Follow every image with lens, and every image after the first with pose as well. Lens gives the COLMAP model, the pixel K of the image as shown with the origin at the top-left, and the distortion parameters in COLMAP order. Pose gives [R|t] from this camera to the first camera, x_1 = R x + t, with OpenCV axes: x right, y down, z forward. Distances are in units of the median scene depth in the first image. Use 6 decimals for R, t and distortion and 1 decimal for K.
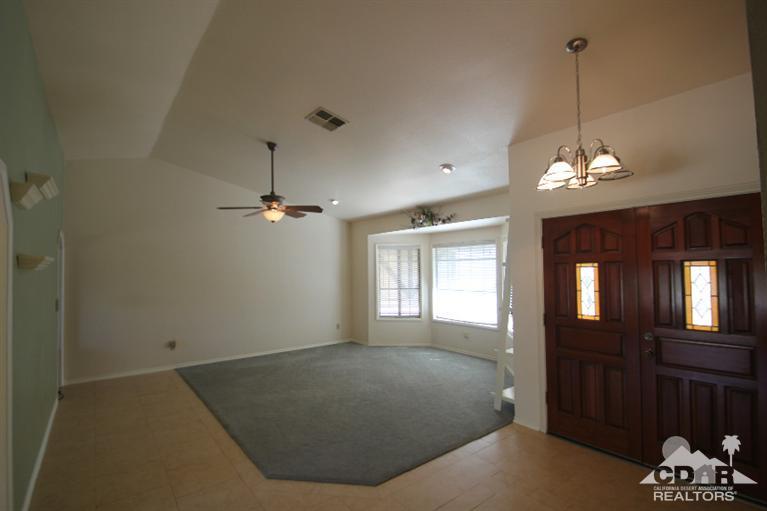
lens RADIAL K [[366.9, 0, 373.2], [0, 366.9, 259.2], [0, 0, 1]] dist [-0.001903, -0.004334]
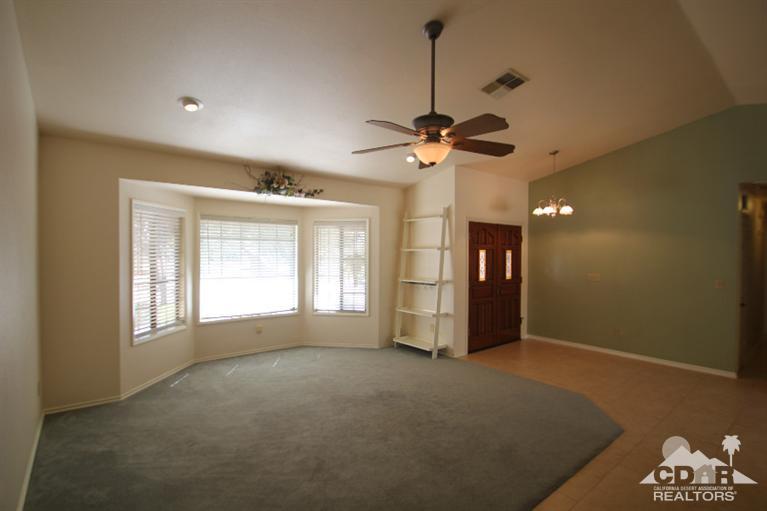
lens RADIAL K [[366.9, 0, 377.3], [0, 366.9, 256.4], [0, 0, 1]] dist [-0.001903, -0.004334]
pose [[-0.031964, 0.000102, 0.999489, -0.813599], [-0.036330, 0.999339, -0.001264, 0.043149], [-0.998829, -0.036352, -0.031940, 1.052029]]
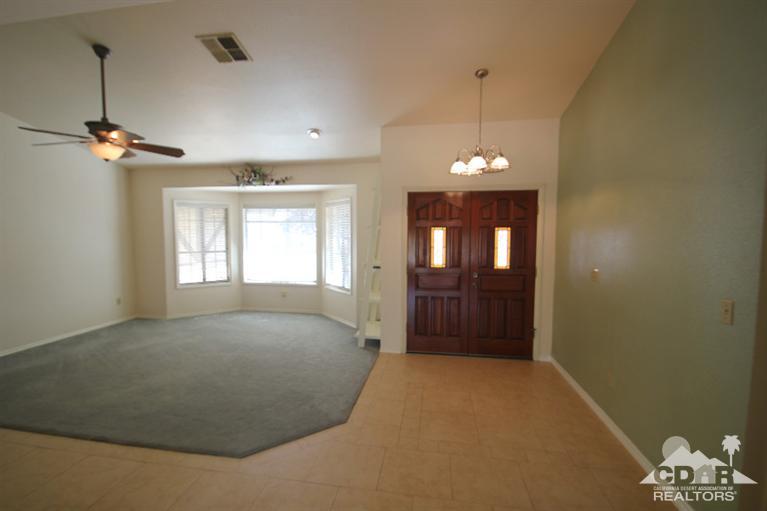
lens RADIAL K [[366.9, 0, 377.9], [0, 366.9, 258.9], [0, 0, 1]] dist [-0.001903, -0.004334]
pose [[0.726490, -0.035141, 0.686278, -0.369072], [-0.031755, 0.995908, 0.084611, 0.013192], [-0.686443, -0.083262, 0.722401, 0.090573]]
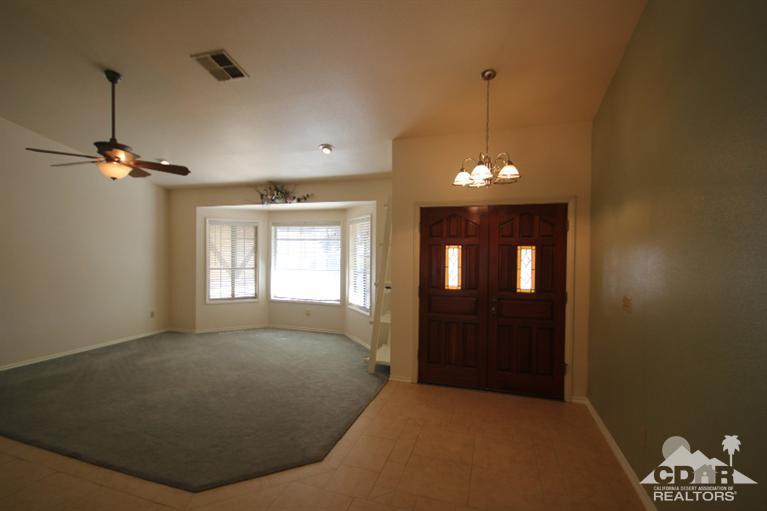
lens RADIAL K [[366.9, 0, 377.3], [0, 366.9, 258.9], [0, 0, 1]] dist [-0.001903, -0.004334]
pose [[0.822407, 0.008886, 0.568830, -0.242764], [-0.037236, 0.998575, 0.038235, 0.012641], [-0.567679, -0.052626, 0.821566, 0.064414]]
